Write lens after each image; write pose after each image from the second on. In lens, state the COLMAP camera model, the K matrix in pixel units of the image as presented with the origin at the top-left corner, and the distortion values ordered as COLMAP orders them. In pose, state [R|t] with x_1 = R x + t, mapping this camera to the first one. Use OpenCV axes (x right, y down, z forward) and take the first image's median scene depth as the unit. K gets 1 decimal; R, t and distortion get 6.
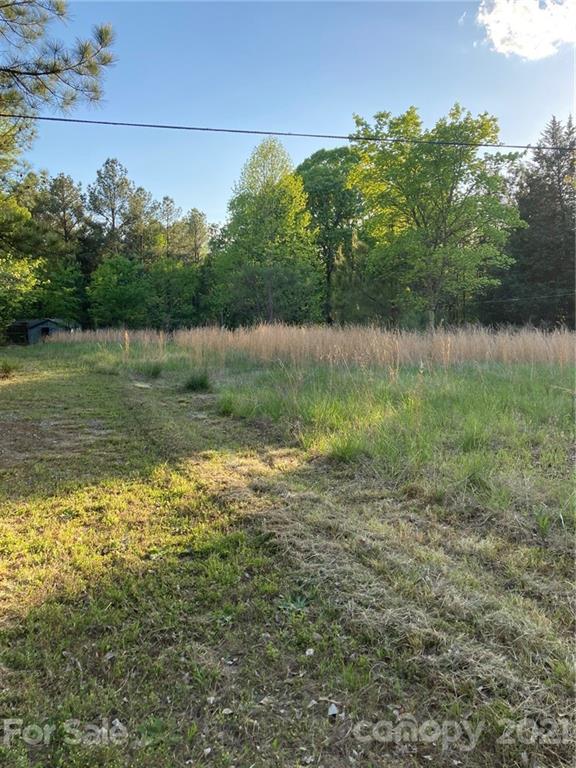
lens RADIAL K [[619.2, 0, 288.0], [0, 619.2, 384.0], [0, 0, 1]] dist [0.017339, -0.008727]
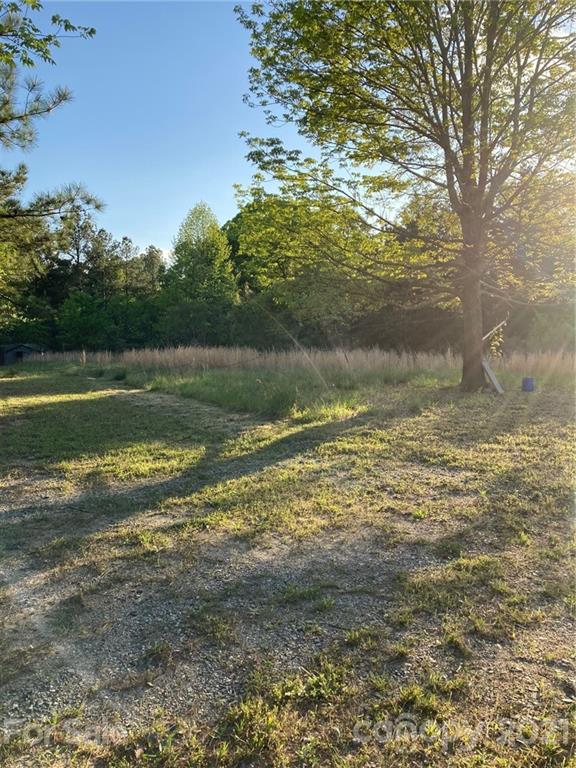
lens RADIAL K [[619.2, 0, 288.0], [0, 619.2, 384.0], [0, 0, 1]] dist [0.017339, -0.008727]
pose [[0.998651, -0.007870, 0.051325, 0.044949], [0.009853, 0.999210, -0.038496, 0.016408], [-0.050982, 0.038950, 0.997940, -0.154193]]
